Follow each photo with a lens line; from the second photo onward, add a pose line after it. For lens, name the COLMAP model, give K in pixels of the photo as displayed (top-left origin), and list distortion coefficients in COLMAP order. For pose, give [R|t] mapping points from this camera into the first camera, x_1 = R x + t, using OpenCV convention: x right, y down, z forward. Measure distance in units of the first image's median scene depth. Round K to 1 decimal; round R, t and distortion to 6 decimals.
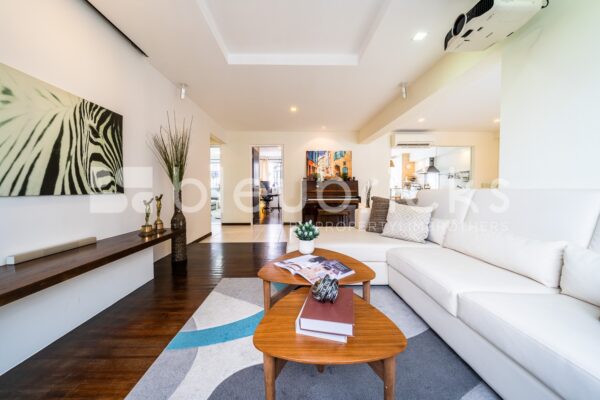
lens RADIAL K [[214.7, 0, 296.4], [0, 214.7, 197.9], [0, 0, 1]] dist [-0.002694, 0.000809]
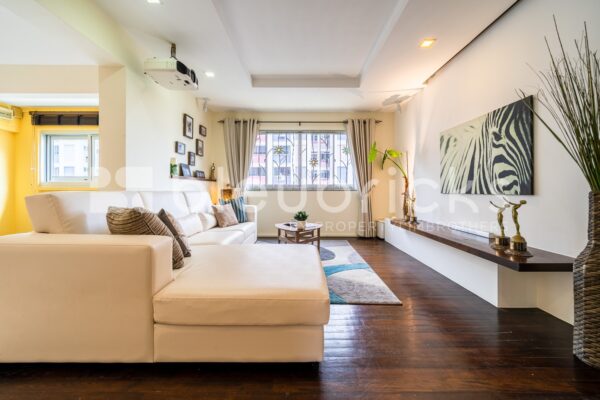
lens RADIAL K [[228.9, 0, 301.3], [0, 228.9, 192.3], [0, 0, 1]] dist [0.000493, 0.000322]
pose [[-0.999796, 0.001591, 0.020152, 0.005247], [0.002601, 0.998738, 0.050163, -0.079368], [-0.020047, 0.050205, -0.998538, 1.943230]]
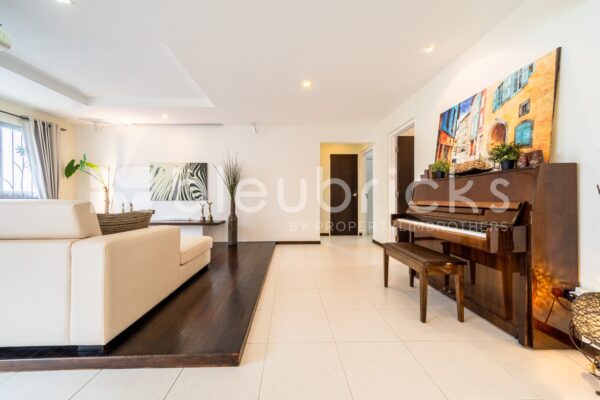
lens RADIAL K [[228.9, 0, 295.1], [0, 228.9, 198.0], [0, 0, 1]] dist [0.000493, 0.000322]
pose [[0.003622, -0.001790, -0.999992, 1.457110], [-0.042063, 0.999113, -0.001941, -0.079224], [0.999108, 0.042070, 0.003543, 1.933666]]
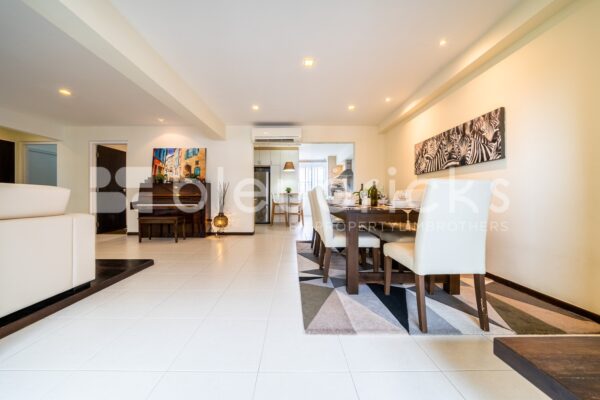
lens RADIAL K [[214.7, 0, 294.6], [0, 214.7, 197.6], [0, 0, 1]] dist [-0.002694, 0.000809]
pose [[0.999693, 0.003611, -0.024512, 1.745815], [-0.004639, 0.999106, -0.042025, 0.030266], [0.024338, 0.042126, 0.998816, 0.458878]]
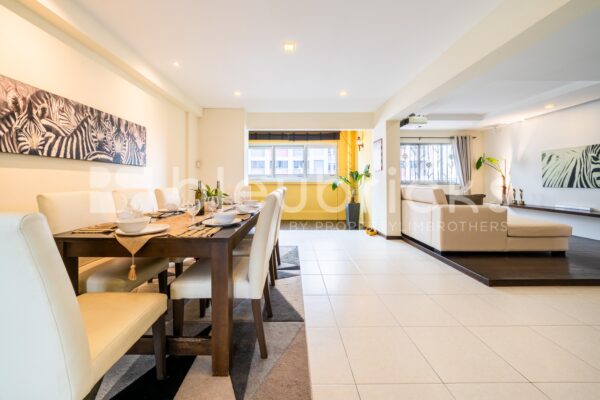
lens RADIAL K [[223.7, 0, 295.1], [0, 223.7, 180.2], [0, 0, 1]] dist [-0.002024, 0.000794]
pose [[-0.999910, 0.002210, 0.013244, 1.747690], [0.002732, 0.999215, 0.039529, -0.169353], [-0.013147, 0.039562, -0.999131, 2.886674]]
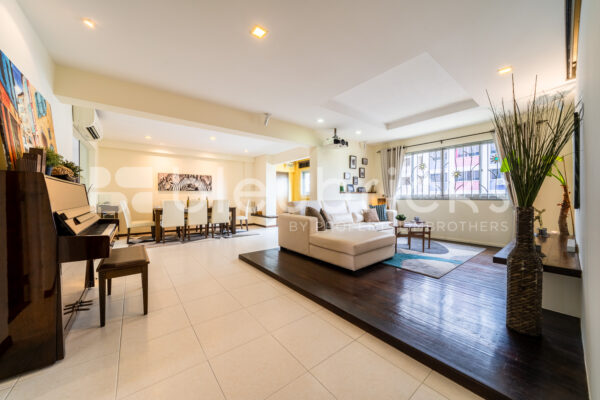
lens RADIAL K [[214.7, 0, 296.2], [0, 214.7, 199.0], [0, 0, 1]] dist [-0.002694, 0.000809]
pose [[-0.591009, -0.002801, 0.806660, -0.892982], [0.038206, 0.998775, 0.031460, -0.129362], [-0.805760, 0.049412, -0.590178, 2.444399]]
